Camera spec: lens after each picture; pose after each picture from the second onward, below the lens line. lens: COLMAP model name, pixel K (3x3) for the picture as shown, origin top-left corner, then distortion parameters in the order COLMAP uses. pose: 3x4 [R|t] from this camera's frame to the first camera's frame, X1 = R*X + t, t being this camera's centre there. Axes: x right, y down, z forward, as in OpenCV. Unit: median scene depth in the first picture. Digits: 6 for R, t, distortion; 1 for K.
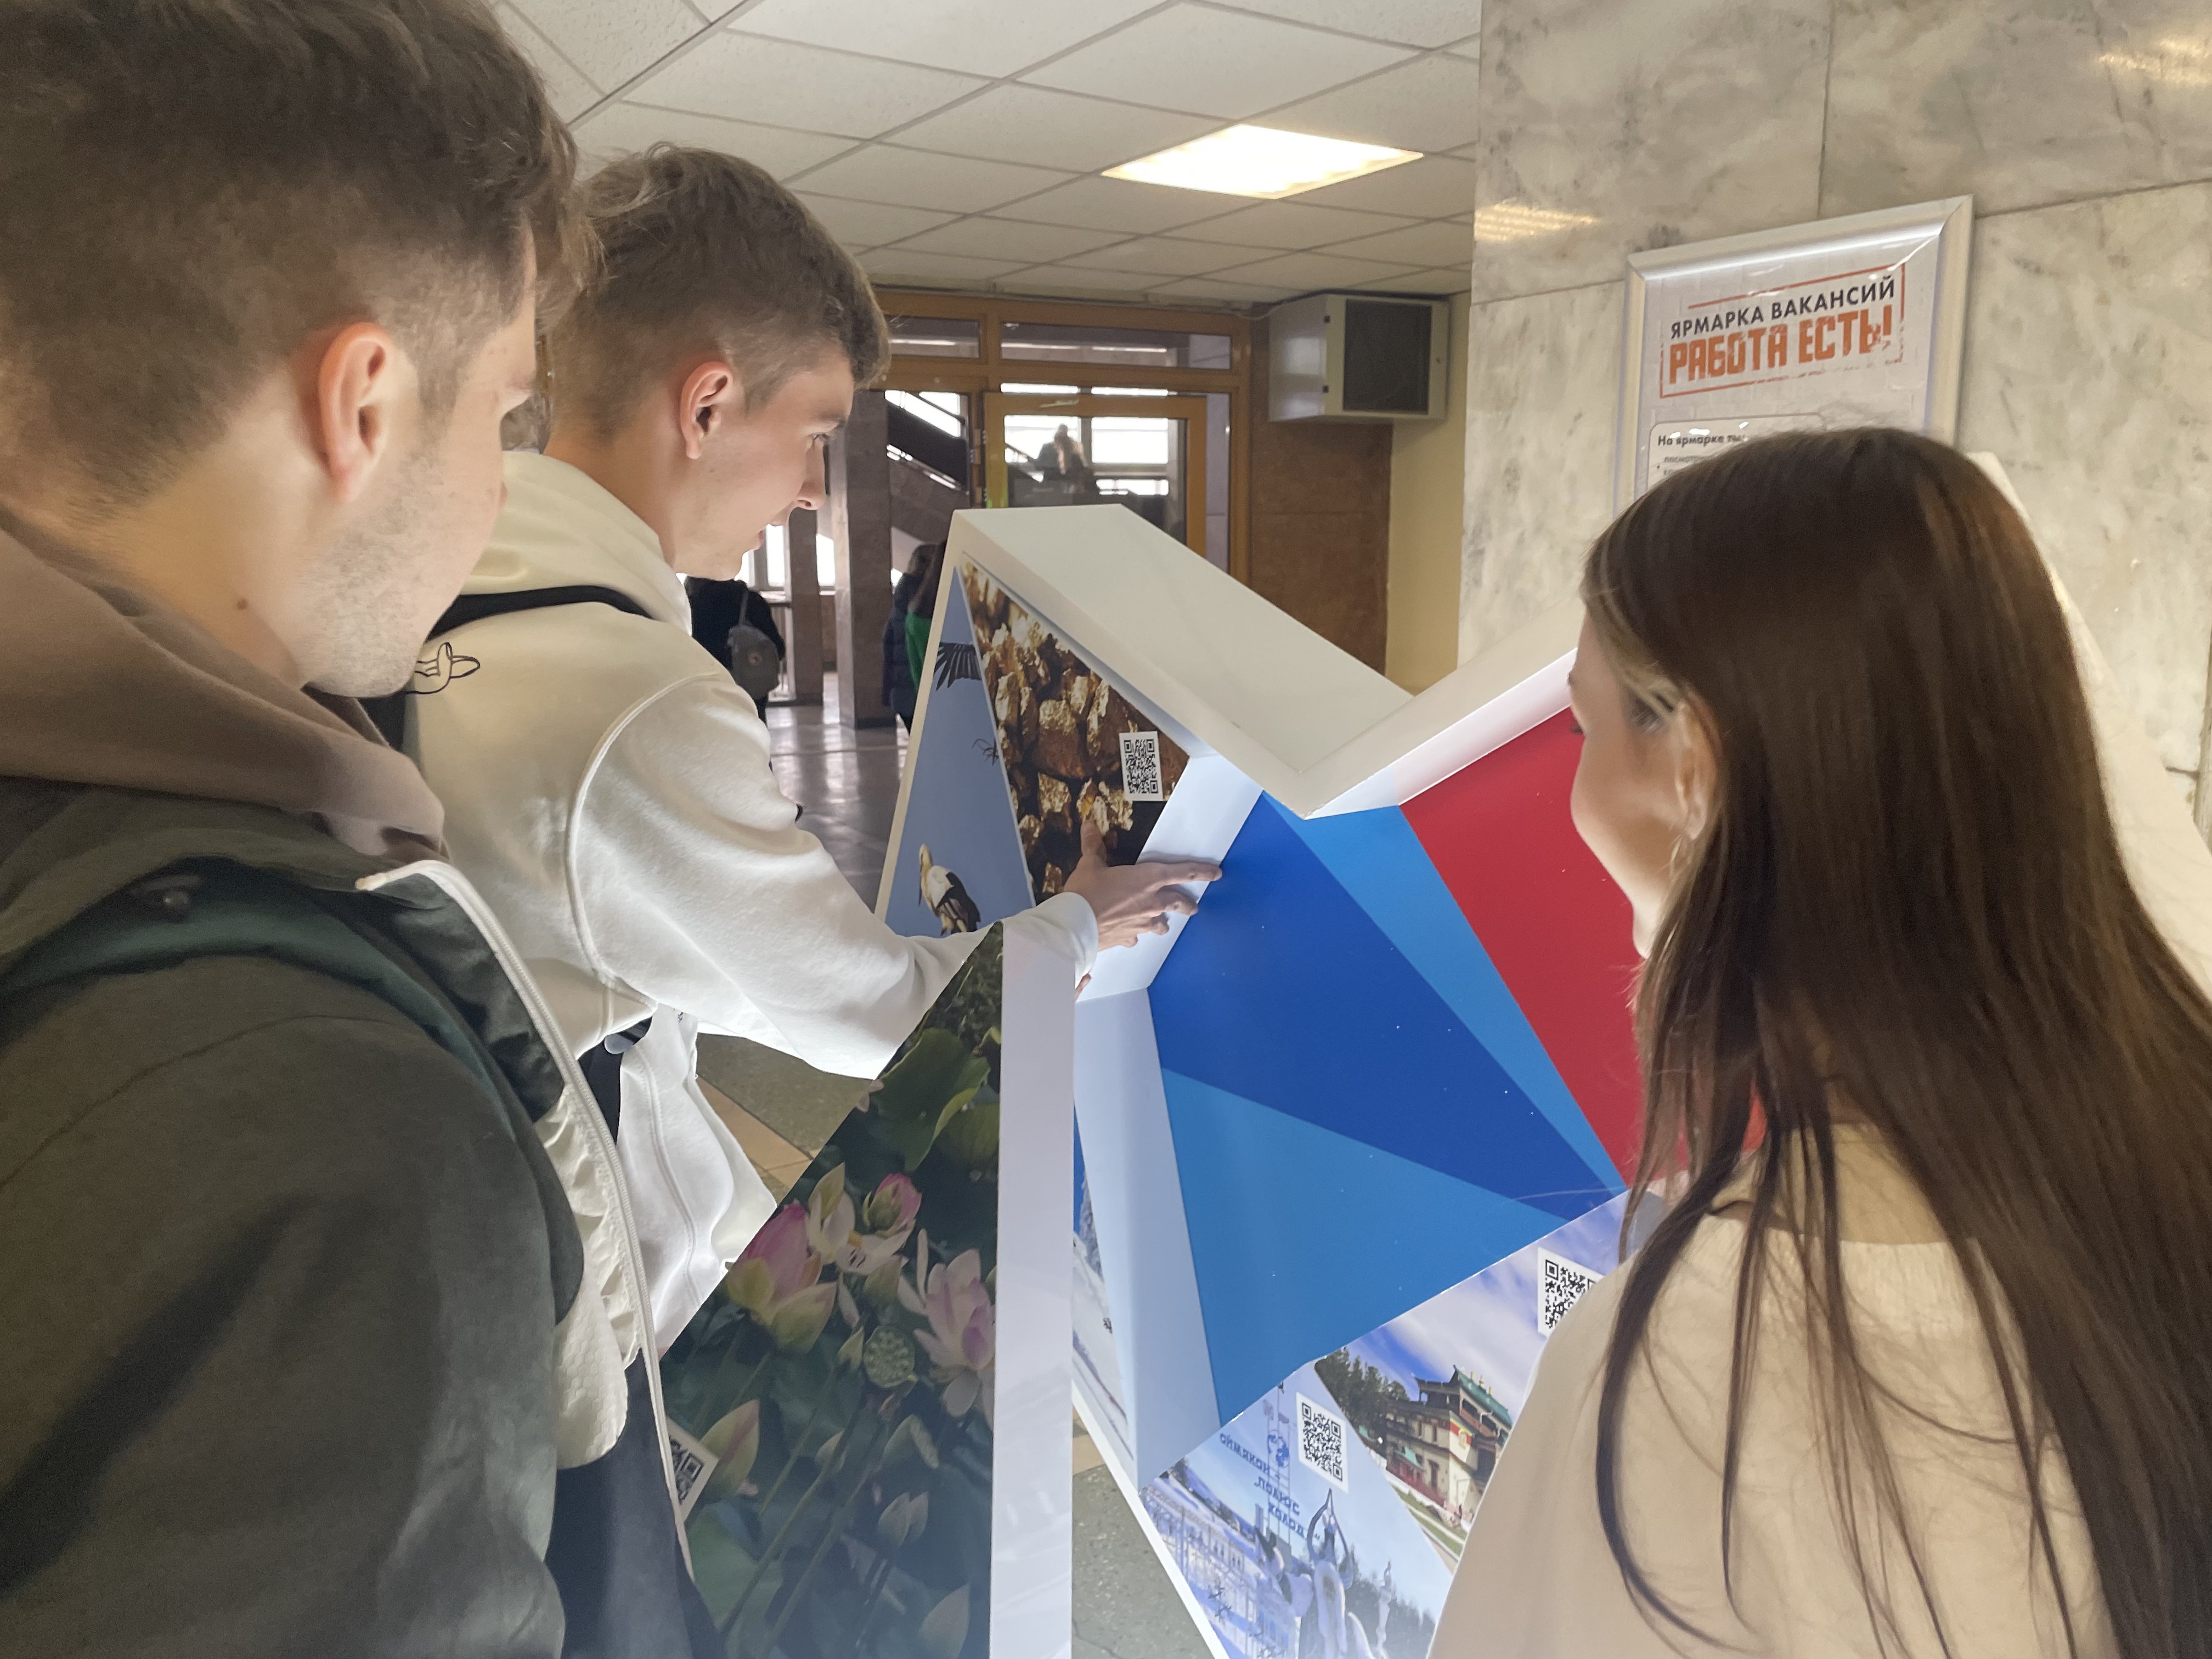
lens RADIAL K [[1701.8, 0, 1083.4], [0, 1701.8, 805.4], [0, 0, 1]] dist [0.074810, -0.063141]
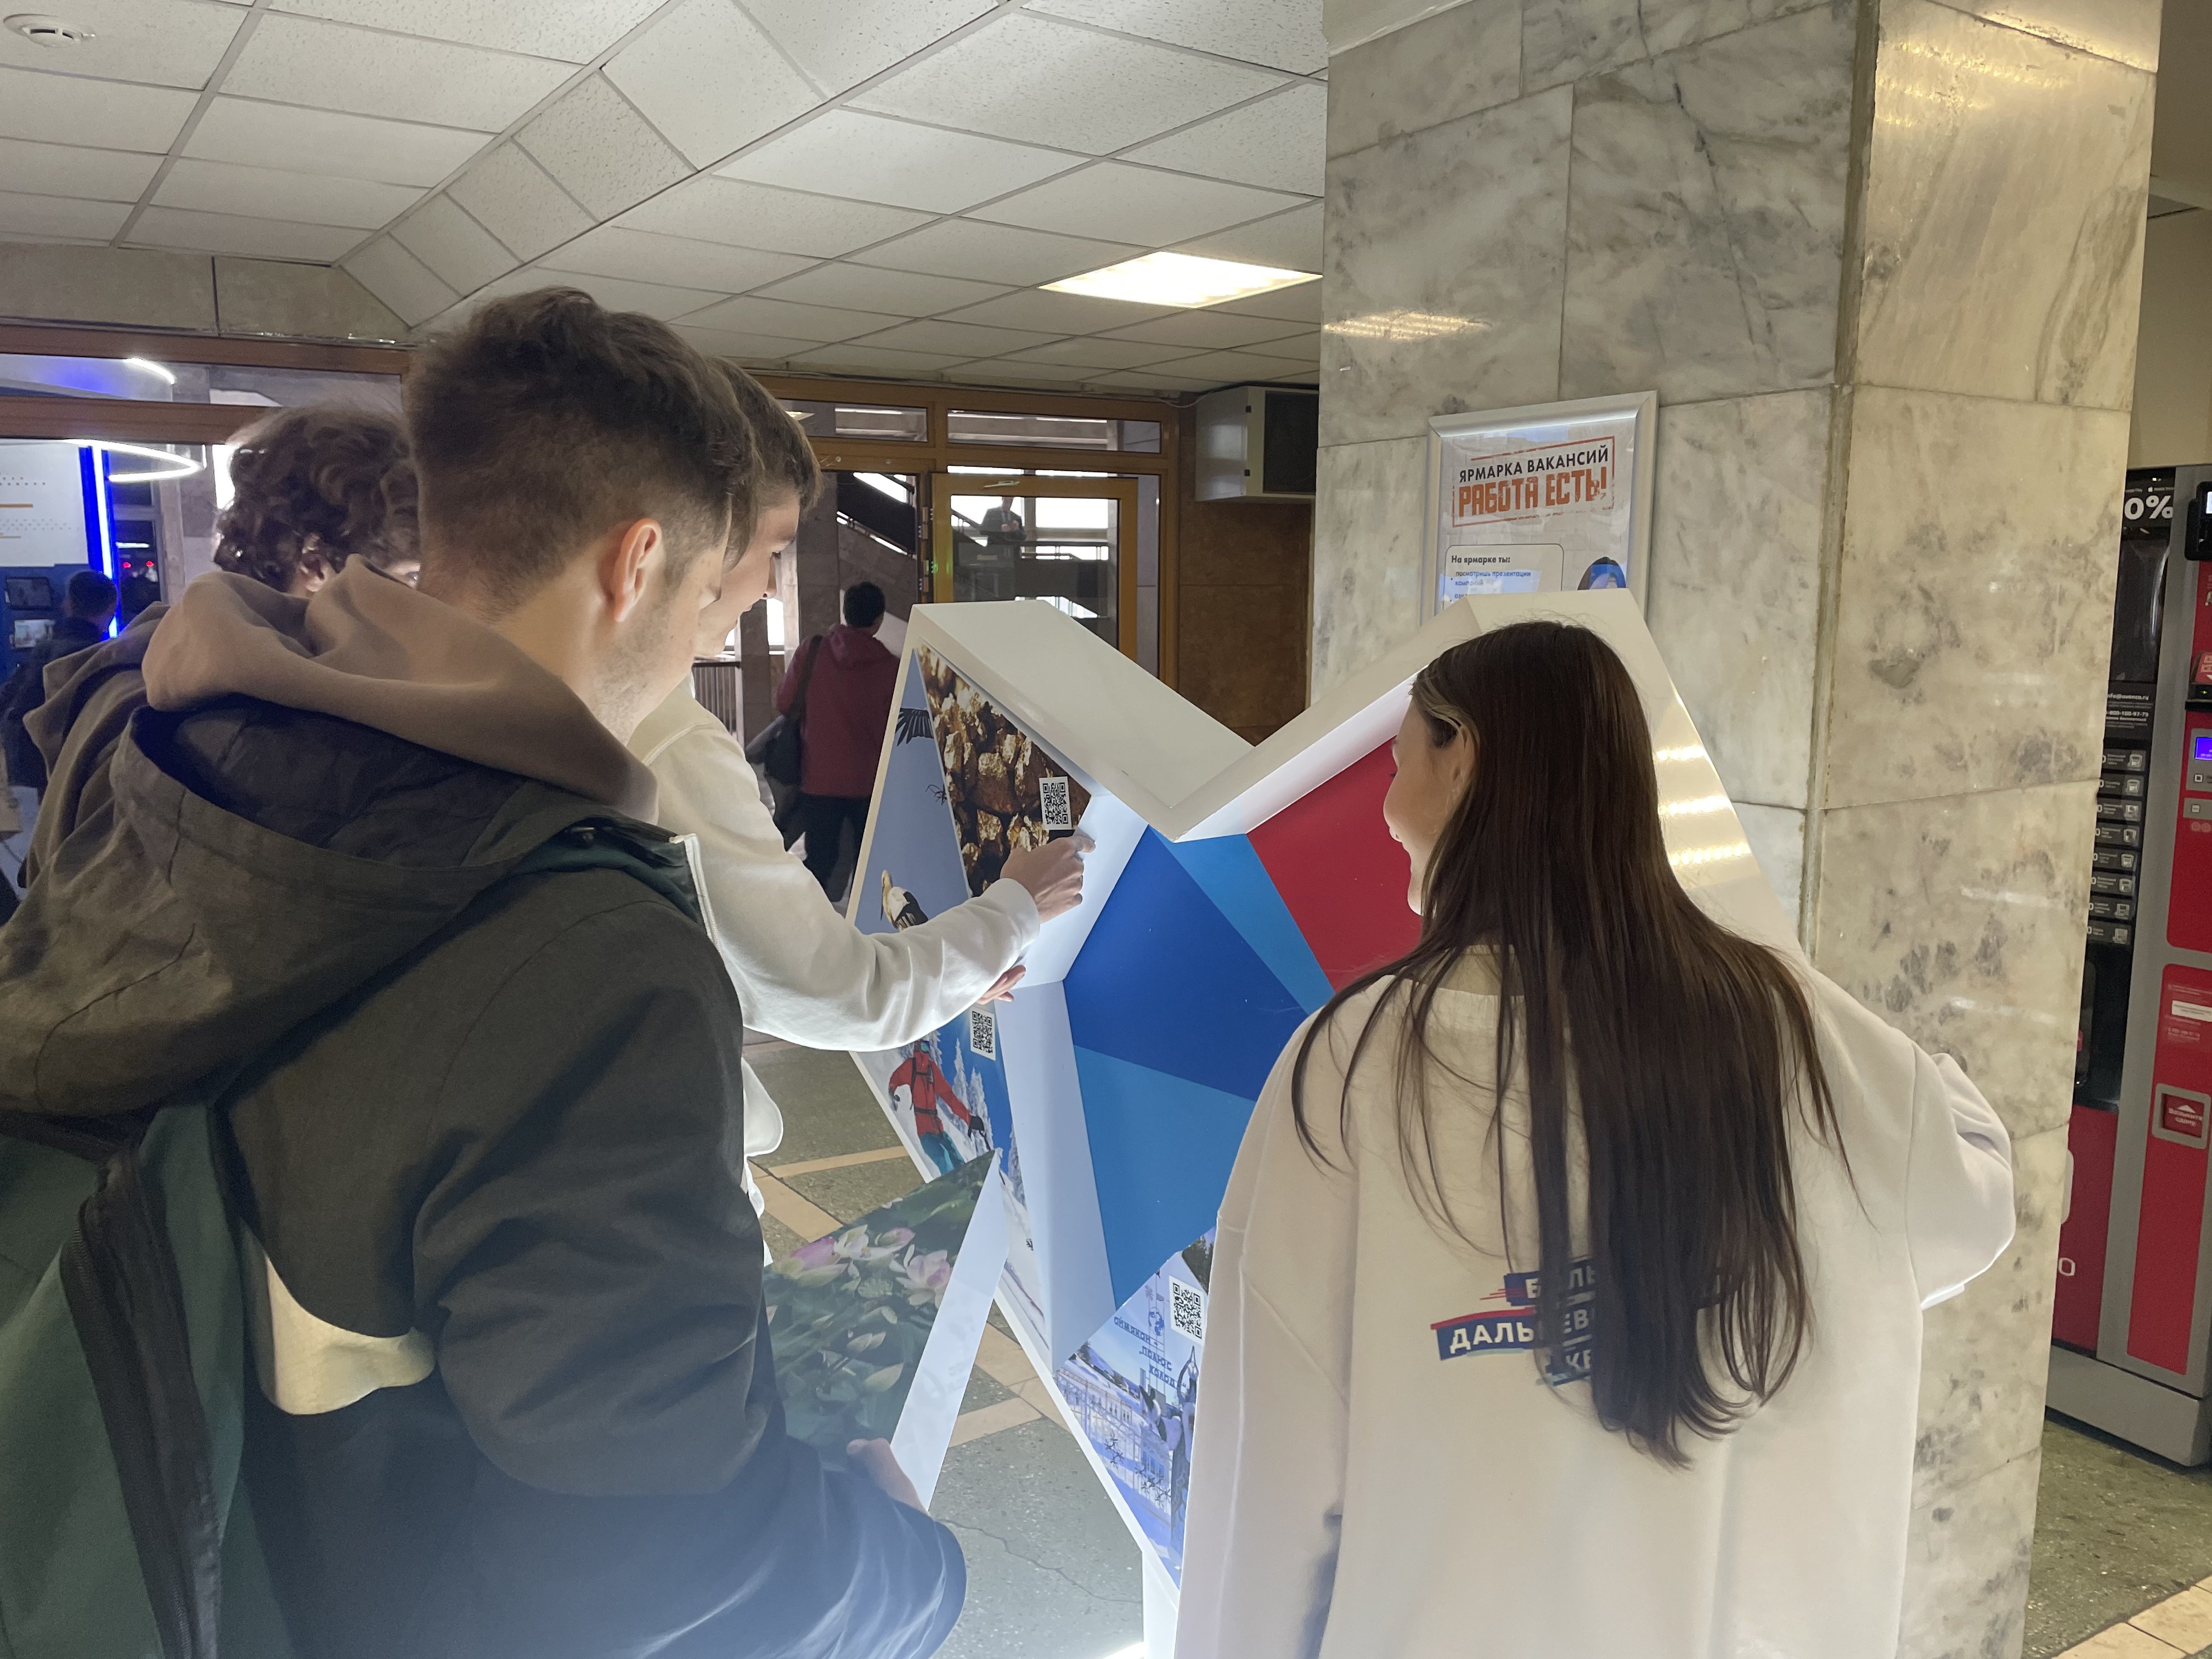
lens RADIAL K [[1701.8, 0, 1085.7], [0, 1701.8, 847.4], [0, 0, 1]] dist [0.074810, -0.063141]
pose [[0.999397, 0.004399, 0.034429, 0.011075], [-0.004038, 0.999936, -0.010541, 0.022079], [-0.034473, 0.010395, 0.999352, -0.282459]]
